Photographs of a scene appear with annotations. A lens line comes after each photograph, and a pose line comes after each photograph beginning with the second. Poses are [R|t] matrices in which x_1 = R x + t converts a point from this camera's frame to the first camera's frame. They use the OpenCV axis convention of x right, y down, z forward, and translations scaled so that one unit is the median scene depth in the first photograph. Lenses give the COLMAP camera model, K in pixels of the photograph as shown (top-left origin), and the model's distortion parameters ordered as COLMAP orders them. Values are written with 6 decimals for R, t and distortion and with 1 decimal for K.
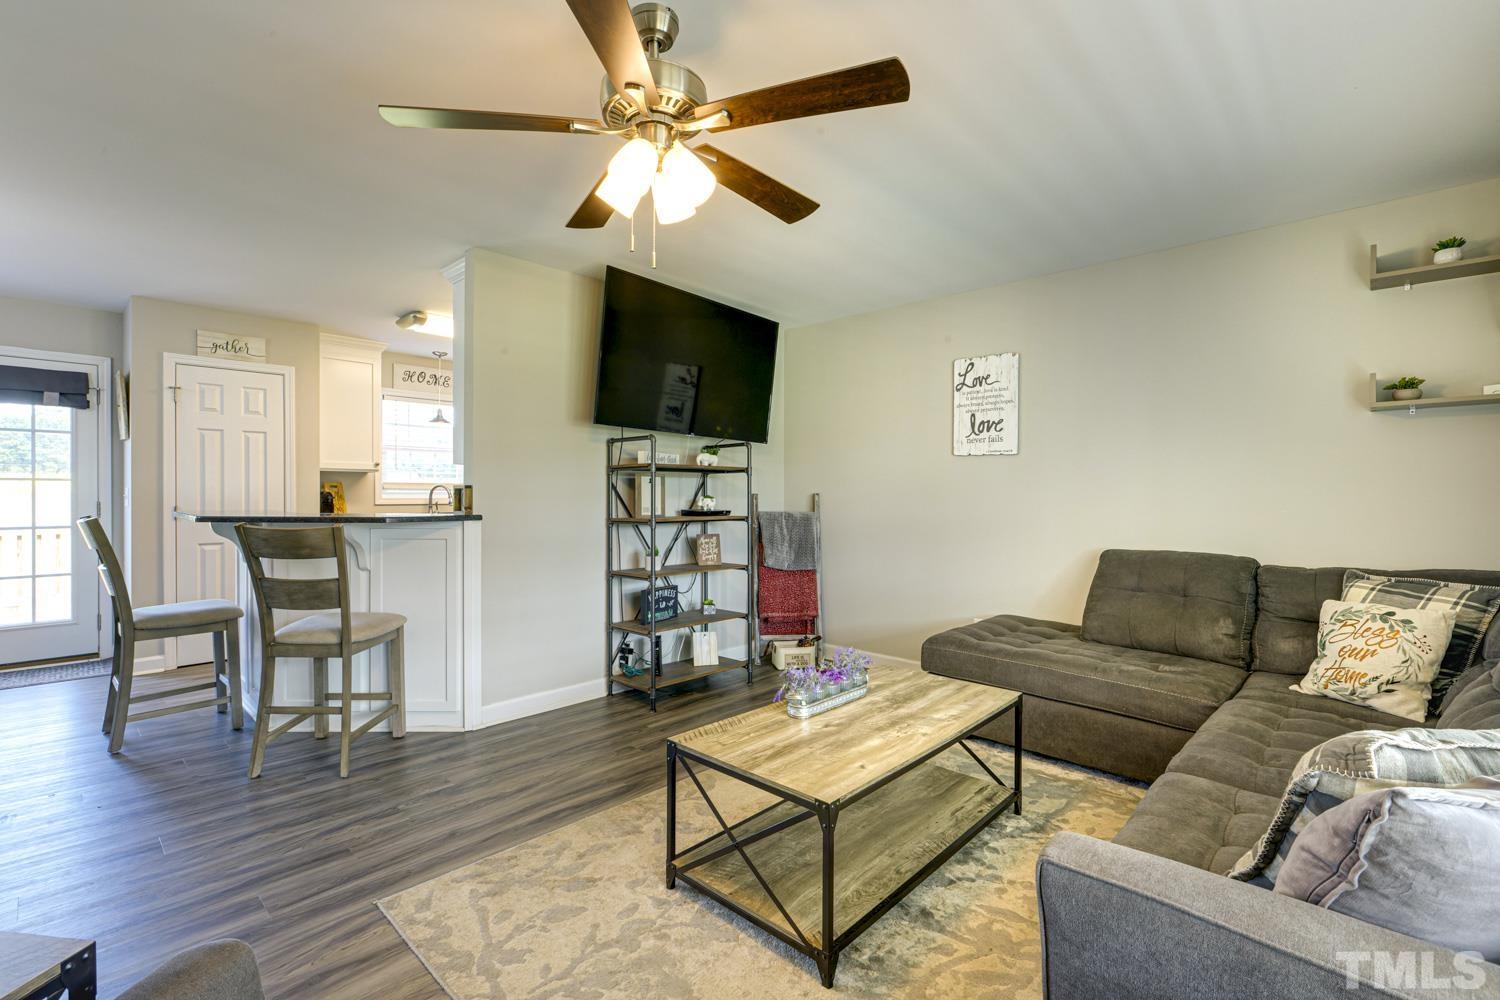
lens RADIAL K [[670.8, 0, 745.8], [0, 670.8, 494.6], [0, 0, 1]] dist [-0.009006, -0.000232]
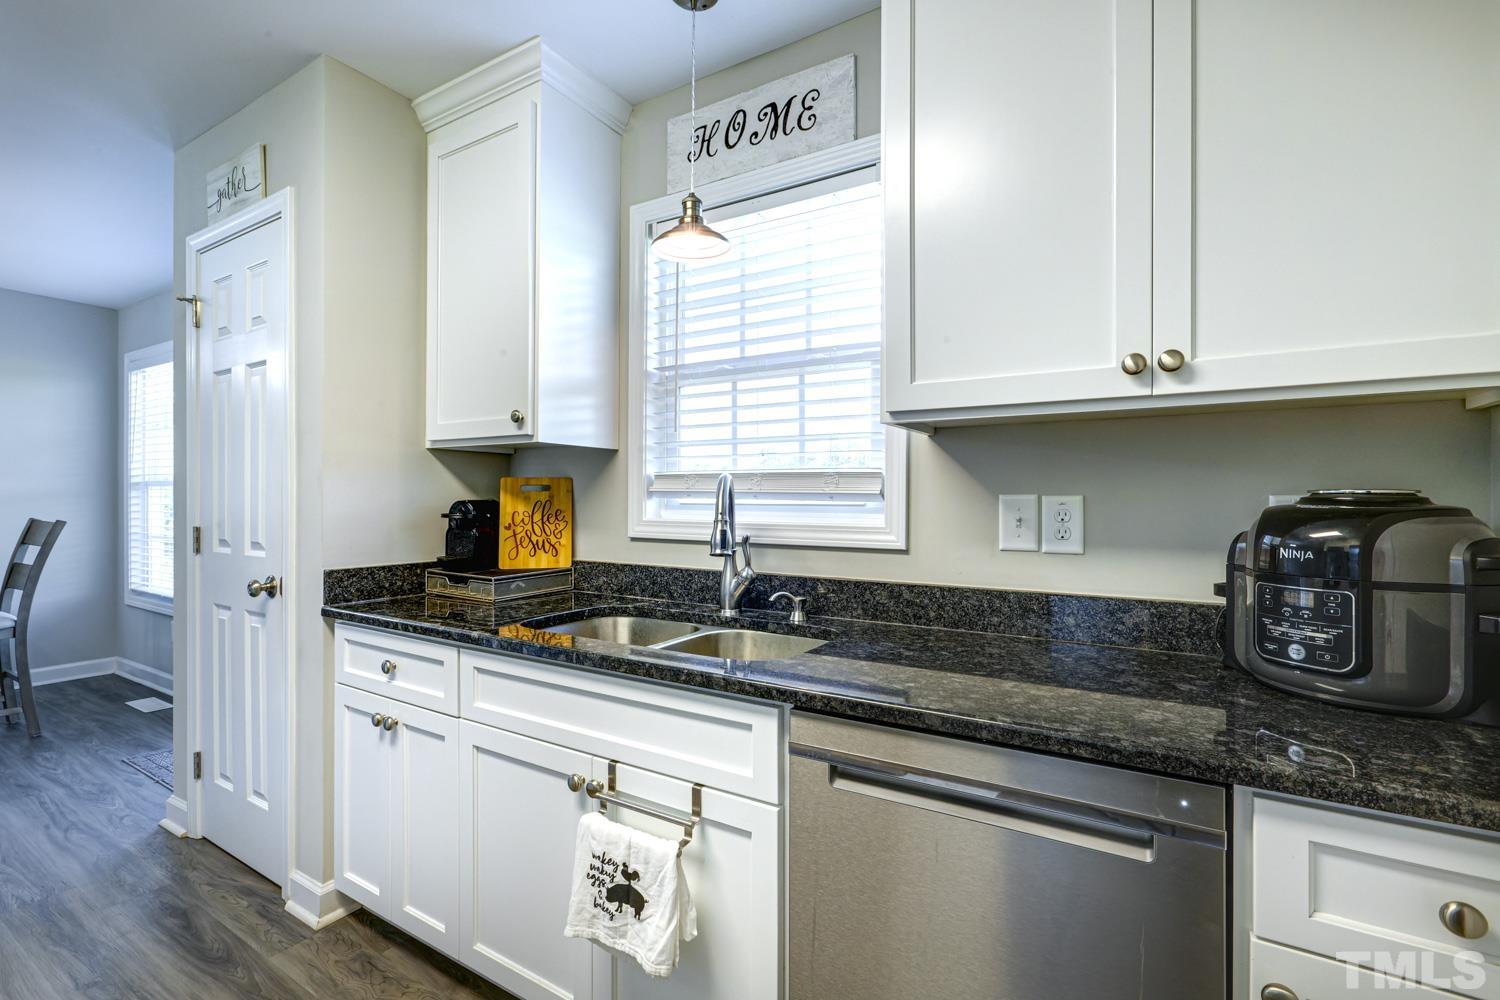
lens RADIAL K [[673.6, 0, 749.4], [0, 673.6, 490.7], [0, 0, 1]] dist [-0.006038, 0.000788]
pose [[0.200914, -0.005153, -0.979595, -0.284577], [-0.007379, 0.999950, -0.006773, -0.010612], [0.979581, 0.008590, 0.200866, 1.490375]]
